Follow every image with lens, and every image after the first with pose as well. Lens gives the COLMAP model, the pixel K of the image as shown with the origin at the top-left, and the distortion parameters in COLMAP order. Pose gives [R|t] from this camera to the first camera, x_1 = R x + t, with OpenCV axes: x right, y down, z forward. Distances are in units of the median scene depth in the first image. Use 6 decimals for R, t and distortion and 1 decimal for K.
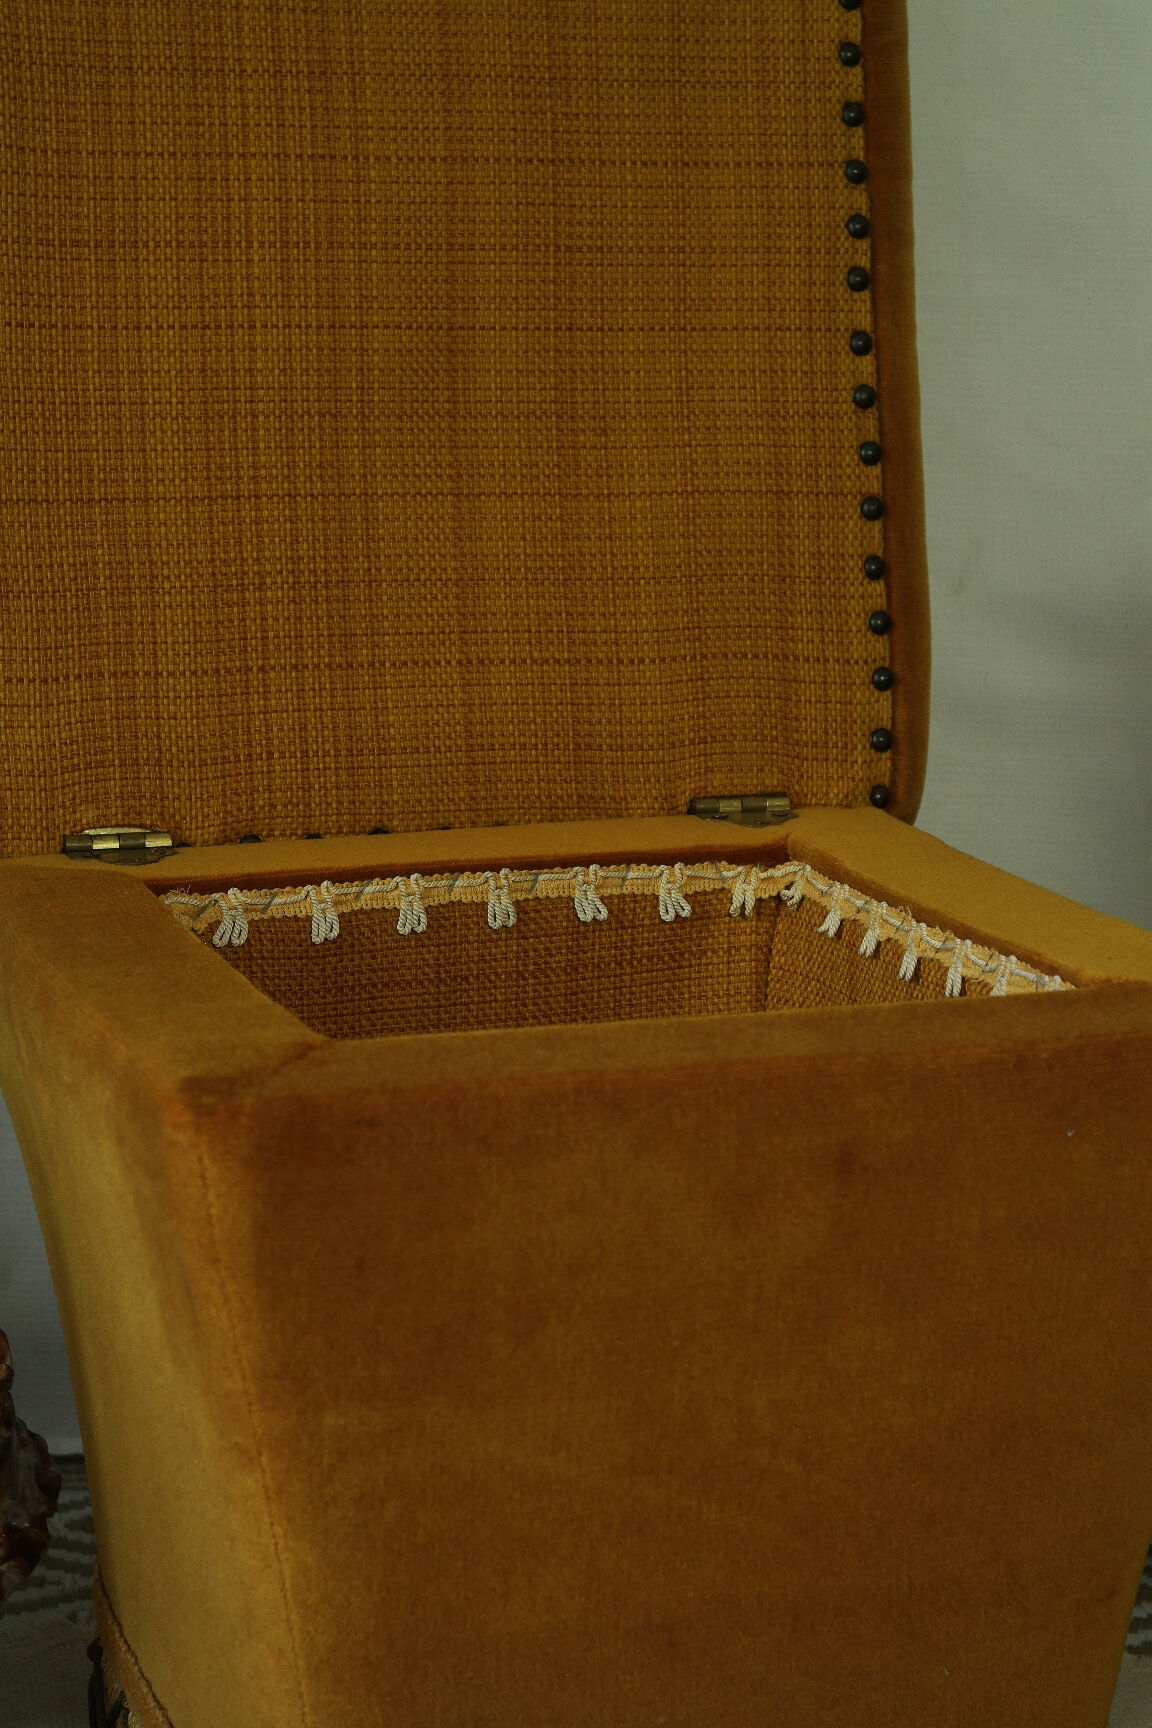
lens RADIAL K [[3501.3, 0, 592.0], [0, 3501.3, 824.3], [0, 0, 1]] dist [0.095413, 0.000000]
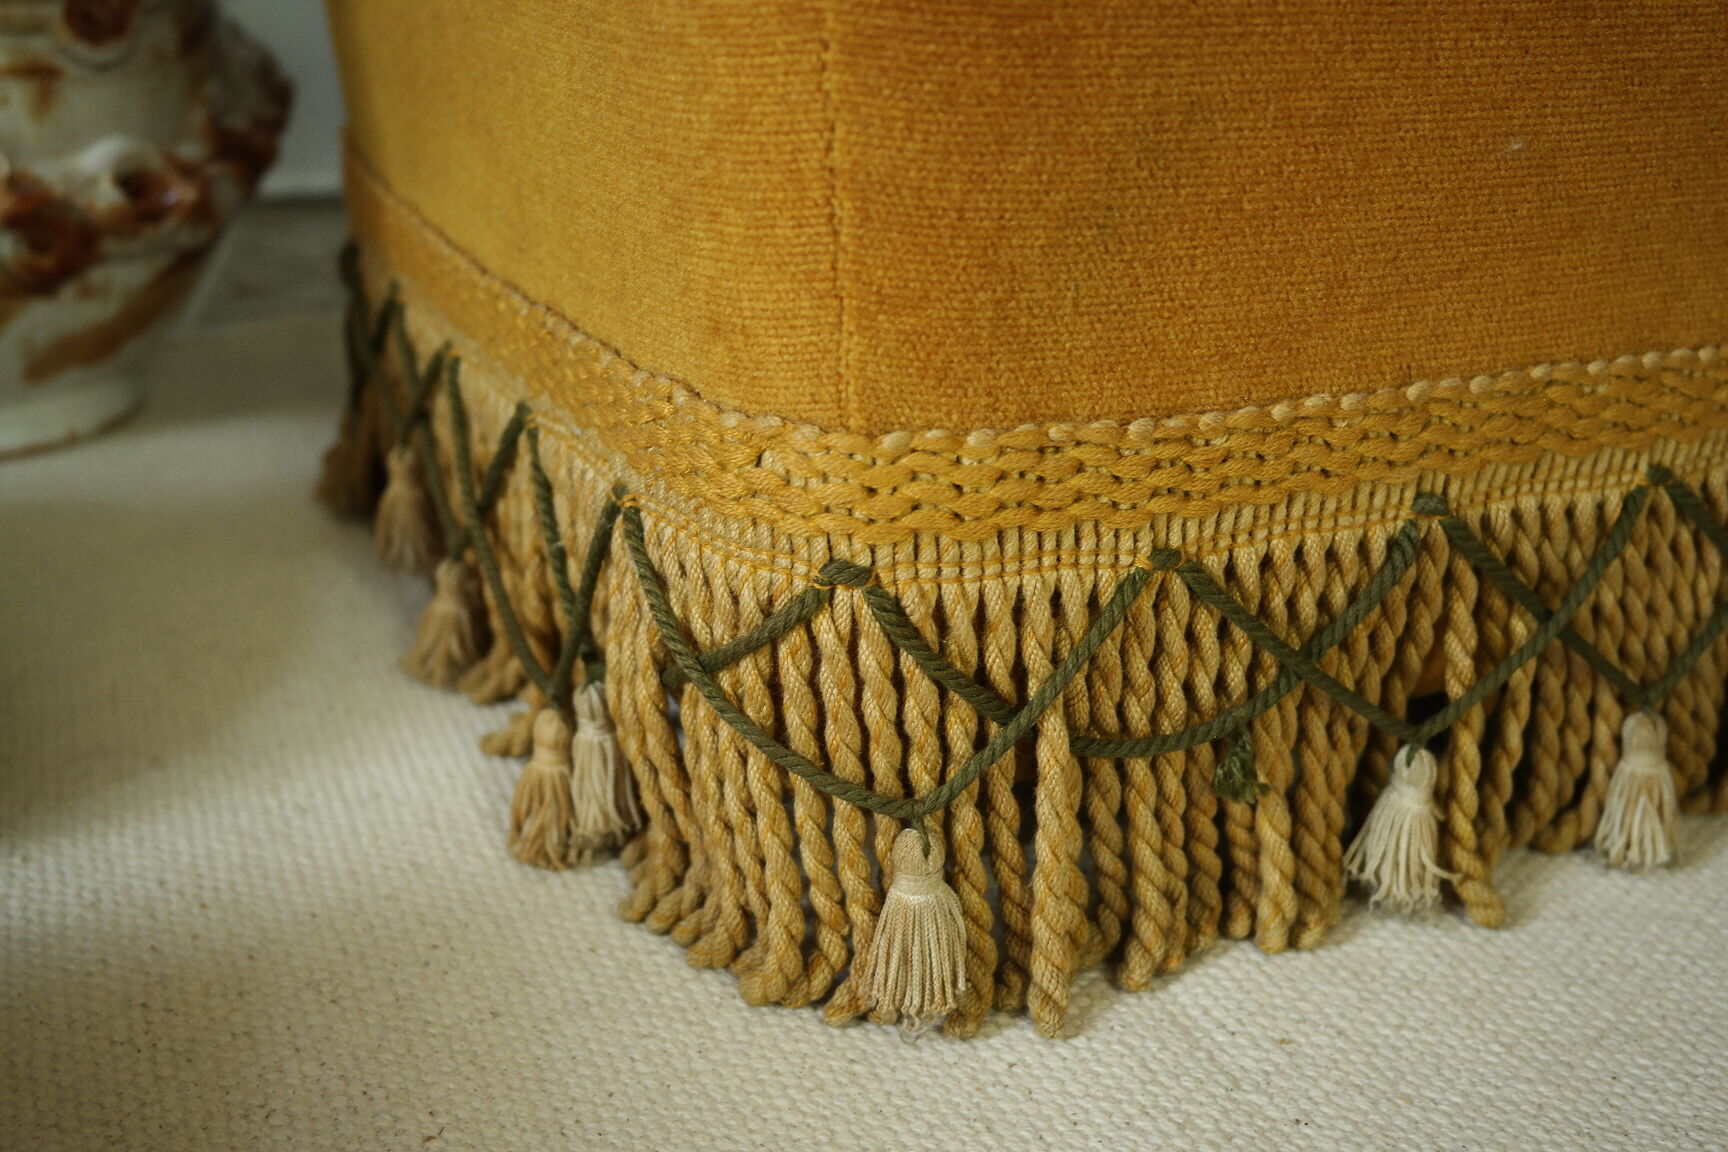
lens RADIAL K [[2059.3, 0, 873.9], [0, 2059.3, 583.3], [0, 0, 1]] dist [0.006767, 0.000000]
pose [[0.994687, -0.021752, 0.100617, -0.080382], [-0.001515, 0.974223, 0.225582, 0.201956], [-0.102930, -0.224536, 0.969014, 0.582039]]
